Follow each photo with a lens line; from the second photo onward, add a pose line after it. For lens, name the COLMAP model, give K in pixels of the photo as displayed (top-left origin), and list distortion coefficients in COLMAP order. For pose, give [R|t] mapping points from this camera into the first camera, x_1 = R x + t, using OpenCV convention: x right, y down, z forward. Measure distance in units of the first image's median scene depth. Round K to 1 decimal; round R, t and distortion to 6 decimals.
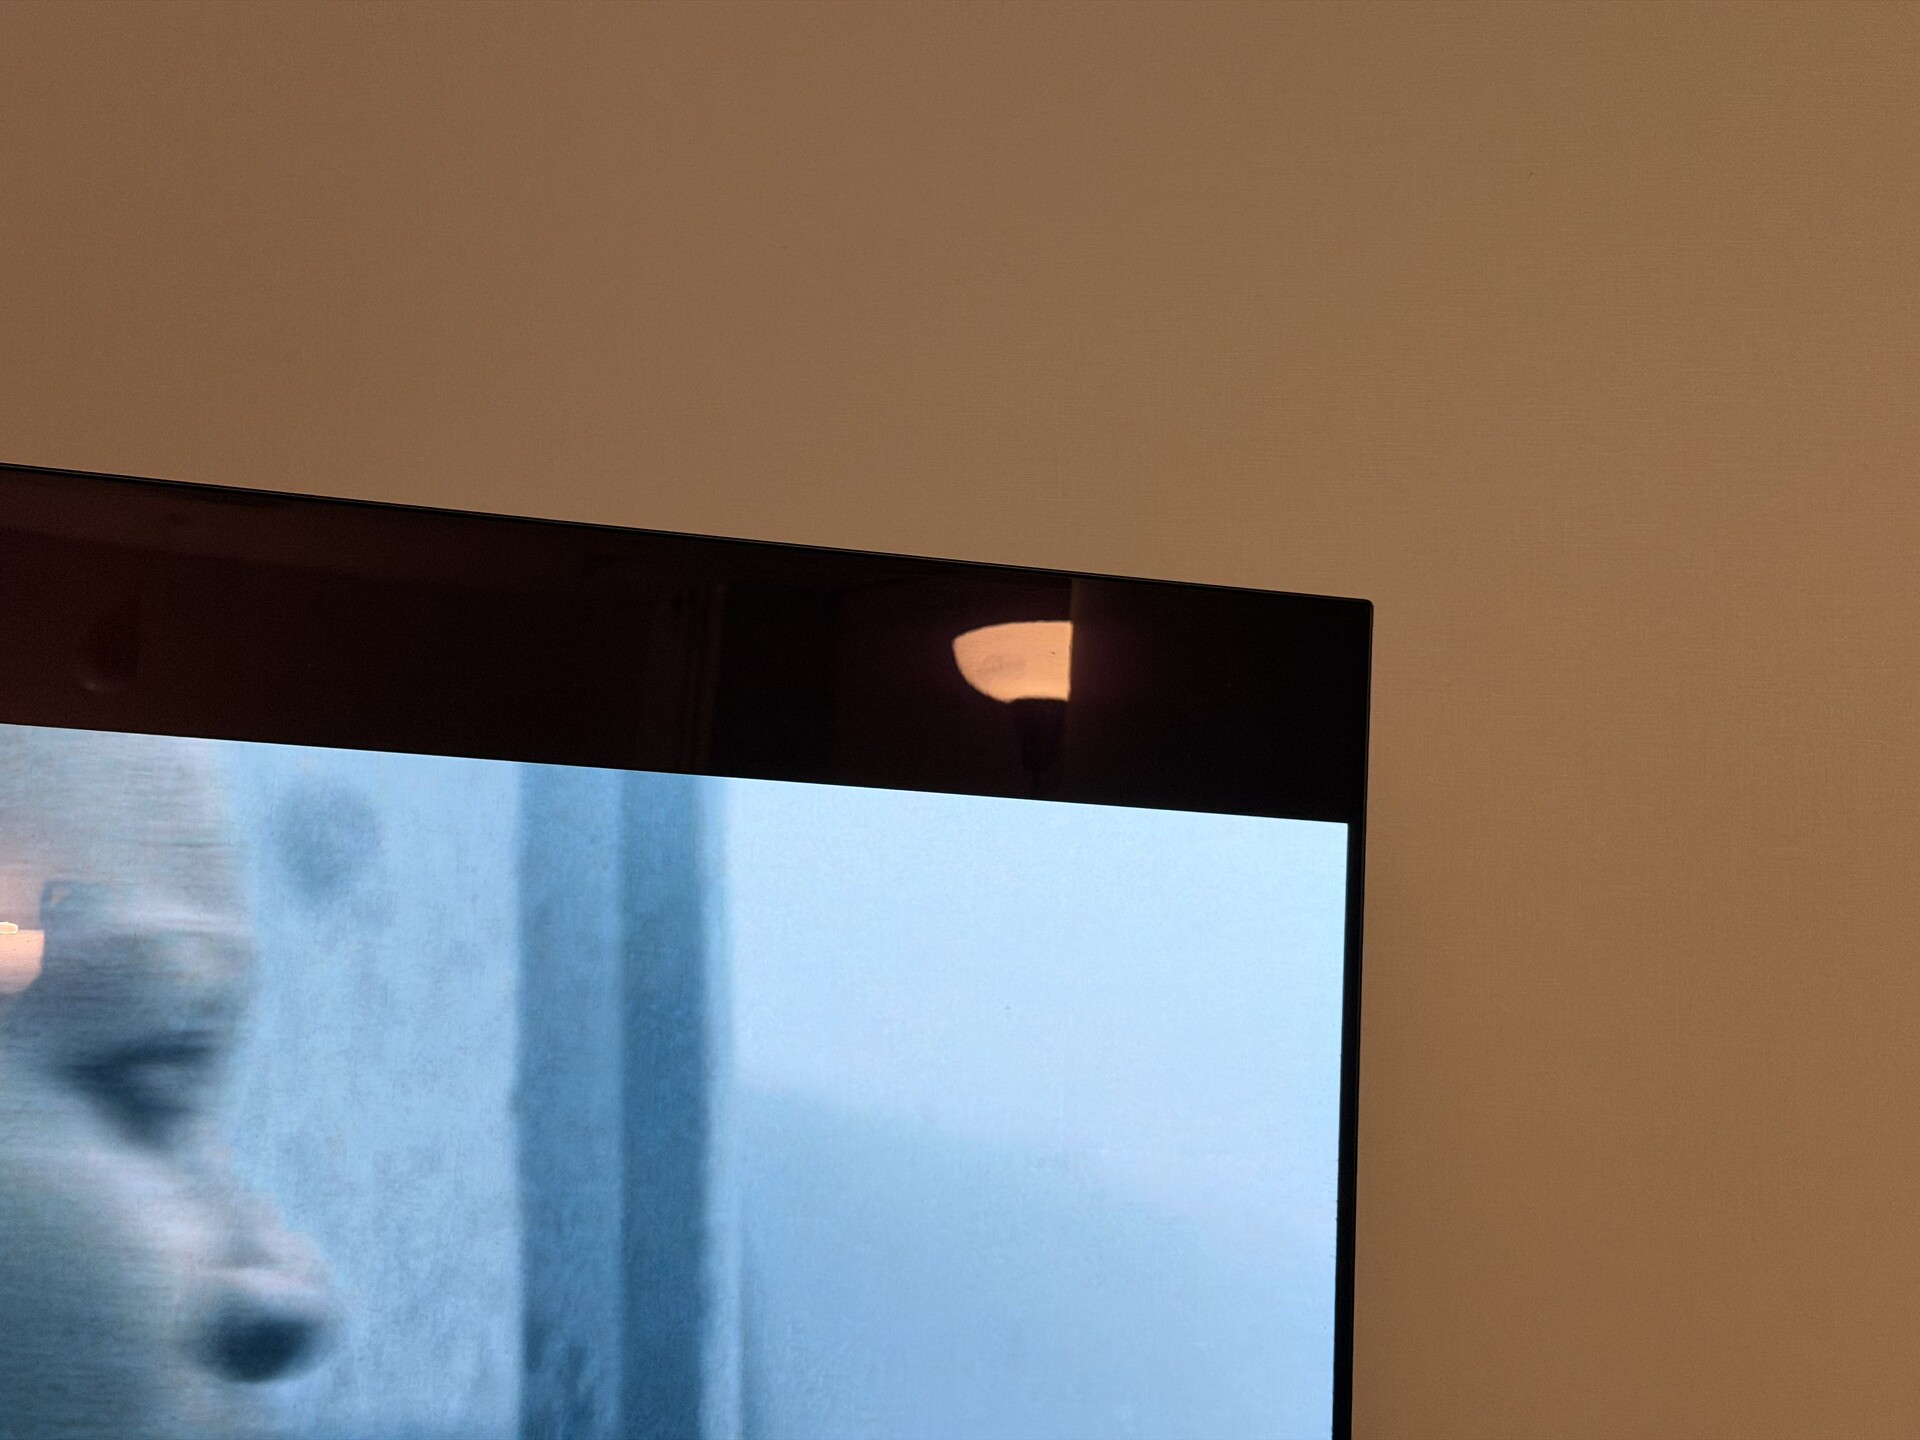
lens RADIAL K [[2961.3, 0, 957.8], [0, 2961.3, 723.5], [0, 0, 1]] dist [0.015153, 0.000000]
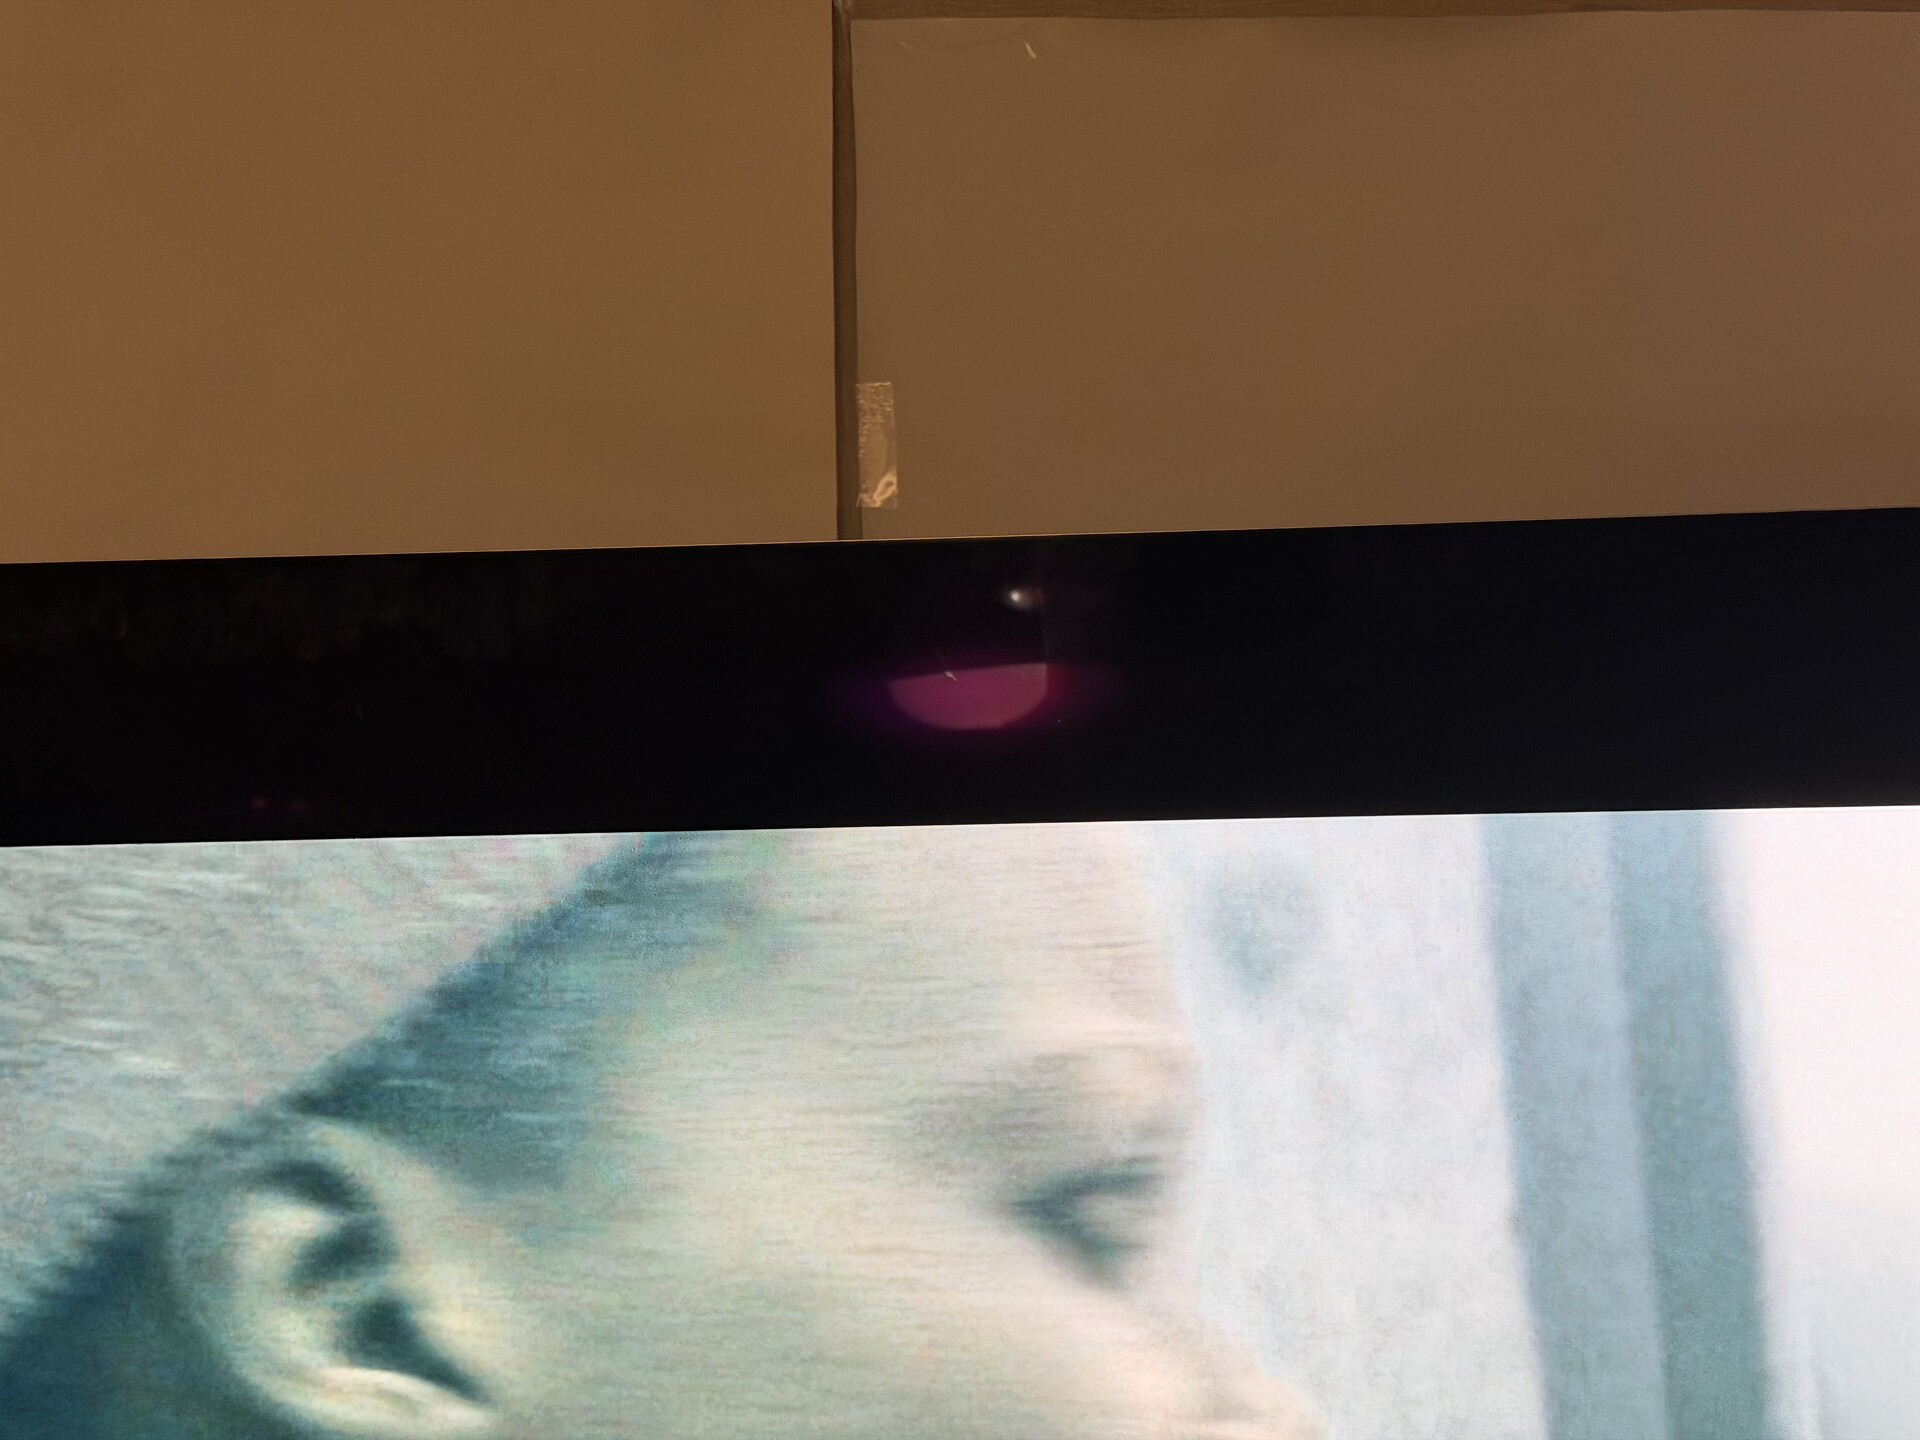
lens RADIAL K [[2961.3, 0, 957.9], [0, 2961.3, 722.7], [0, 0, 1]] dist [0.015153, 0.000000]
pose [[0.943912, -0.103078, -0.313696, -0.021600], [0.095925, 0.994655, -0.038196, 0.004930], [0.315957, 0.005963, 0.948755, 0.159572]]
